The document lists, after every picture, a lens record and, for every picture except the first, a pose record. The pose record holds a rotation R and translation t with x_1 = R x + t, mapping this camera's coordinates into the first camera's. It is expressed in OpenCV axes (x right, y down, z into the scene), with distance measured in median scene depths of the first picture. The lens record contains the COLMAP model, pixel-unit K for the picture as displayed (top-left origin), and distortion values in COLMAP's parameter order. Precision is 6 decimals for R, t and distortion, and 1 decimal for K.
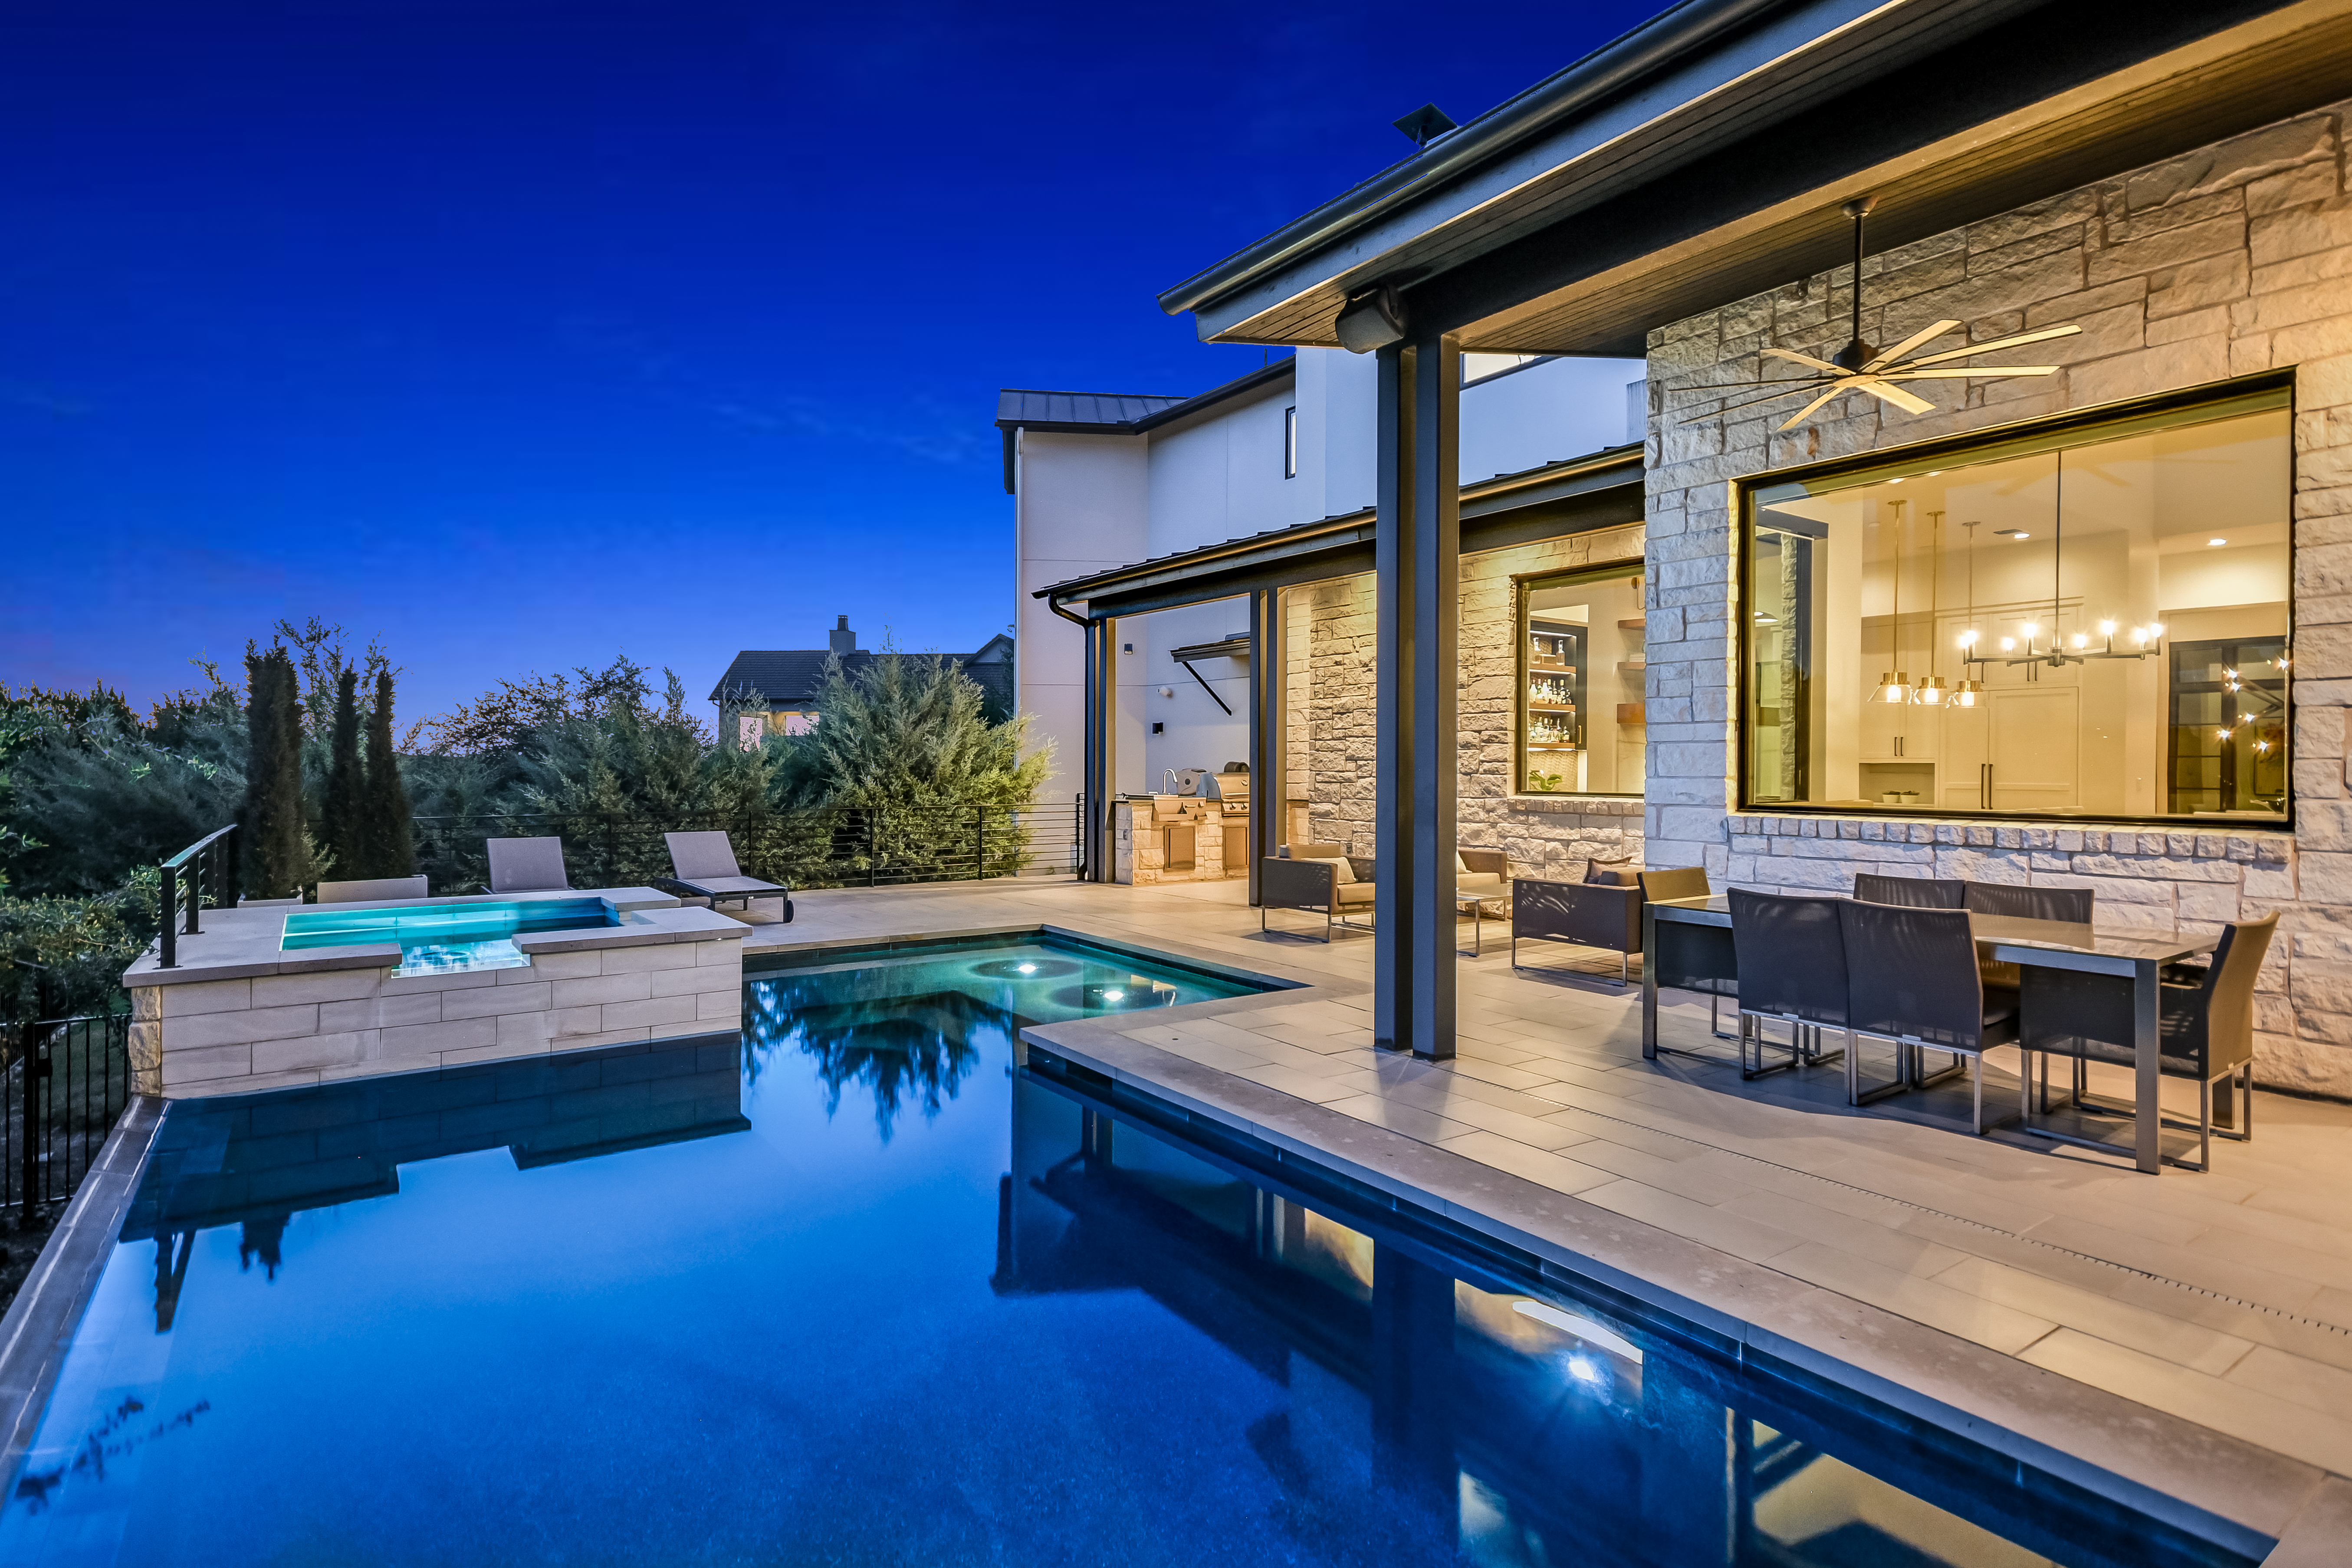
lens RADIAL K [[1158.9, 0, 1093.7], [0, 1158.9, 762.0], [0, 0, 1]] dist [0.020425, -0.005545]
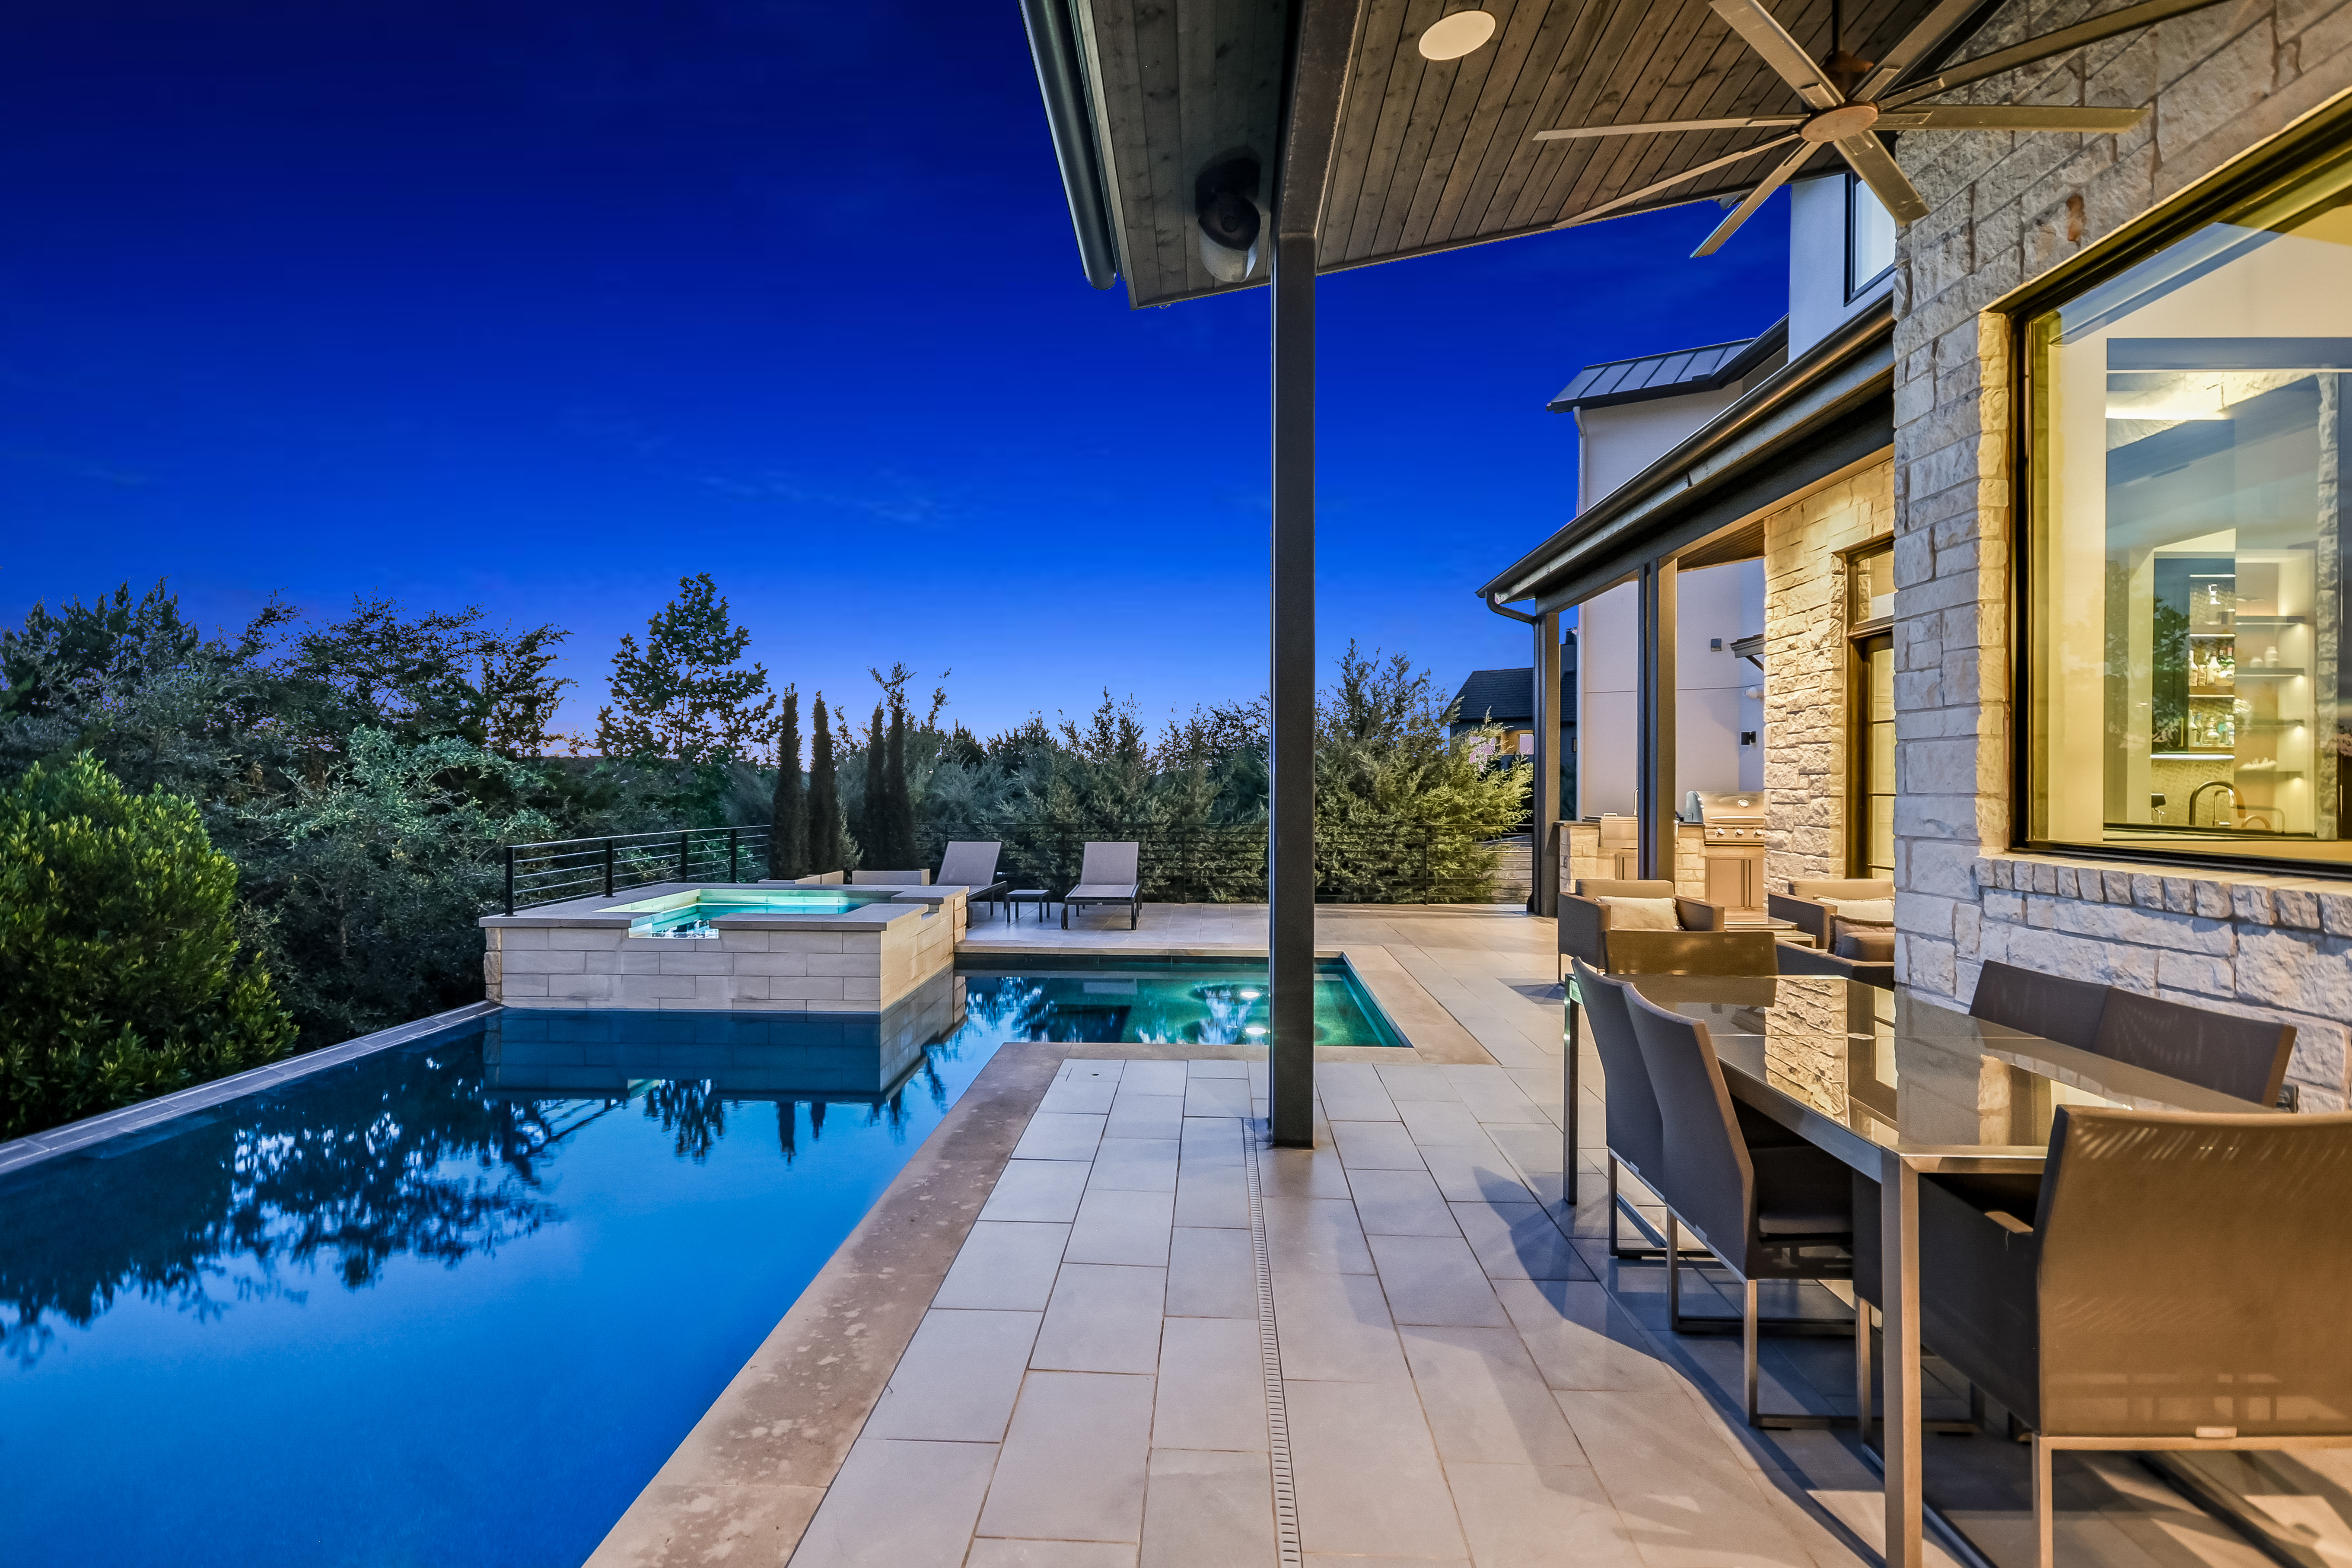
lens RADIAL K [[1158.8, 0, 1198.1], [0, 1158.8, 767.1], [0, 0, 1]] dist [0.020425, -0.005545]
pose [[0.803226, -0.007709, -0.595624, 0.569867], [-0.000583, 0.999906, -0.013728, 0.006972], [0.595674, 0.011374, 0.803146, 0.255697]]
